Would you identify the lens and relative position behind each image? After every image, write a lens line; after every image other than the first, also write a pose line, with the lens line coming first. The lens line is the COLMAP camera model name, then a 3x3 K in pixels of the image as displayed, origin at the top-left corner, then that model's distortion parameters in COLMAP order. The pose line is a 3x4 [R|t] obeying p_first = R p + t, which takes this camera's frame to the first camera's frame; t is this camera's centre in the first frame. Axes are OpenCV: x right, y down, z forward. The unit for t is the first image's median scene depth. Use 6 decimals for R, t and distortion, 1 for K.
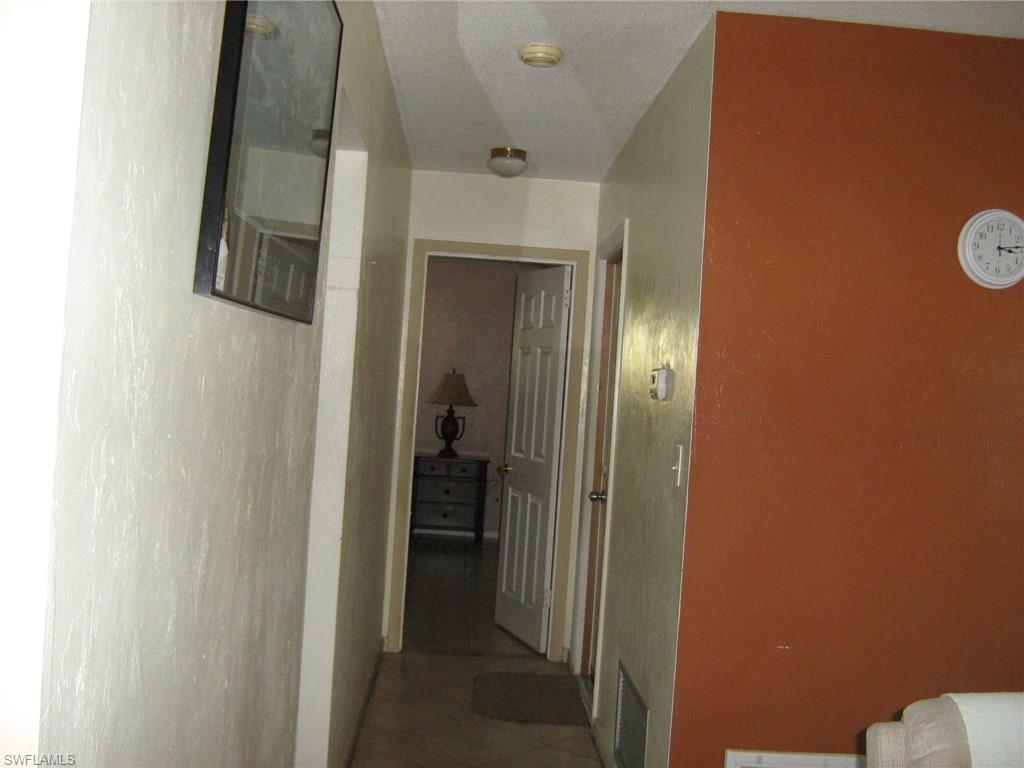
lens RADIAL K [[1174.9, 0, 512.0], [0, 1174.9, 383.5], [0, 0, 1]] dist [-0.112995, 0.000000]
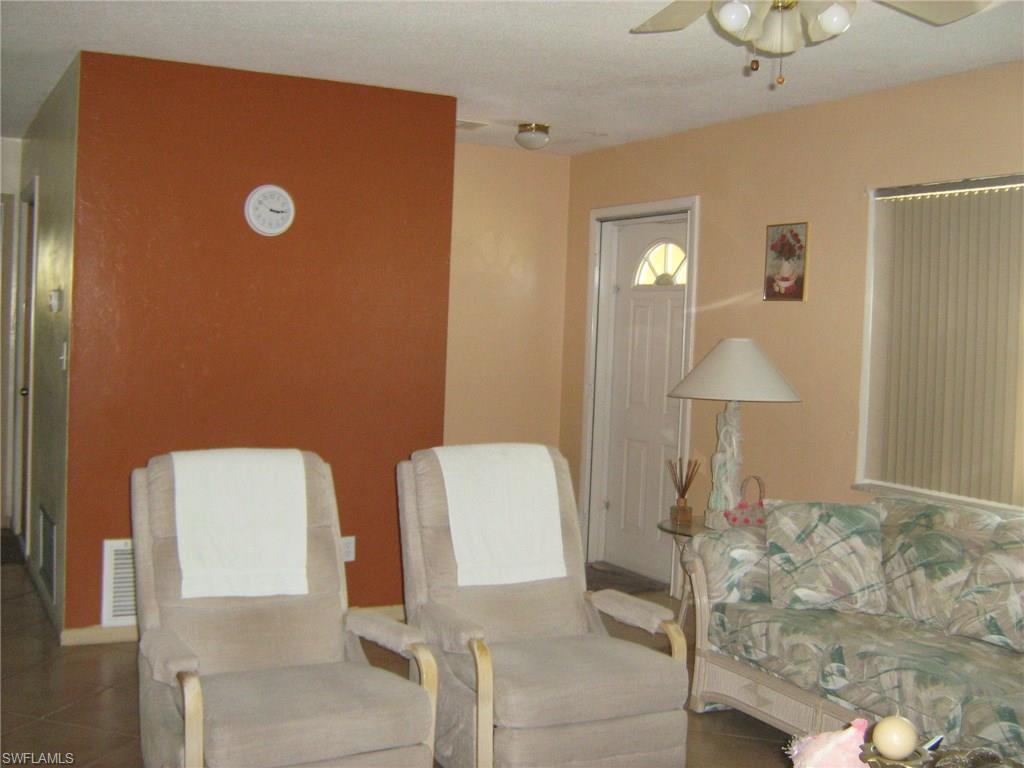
lens RADIAL K [[1174.9, 0, 511.9], [0, 1174.9, 382.8], [0, 0, 1]] dist [-0.112995, 0.000000]
pose [[0.903835, -0.044737, 0.425536, 0.019603], [0.014126, 0.997097, 0.074822, 0.001841], [-0.427648, -0.061616, 0.901843, -0.363102]]
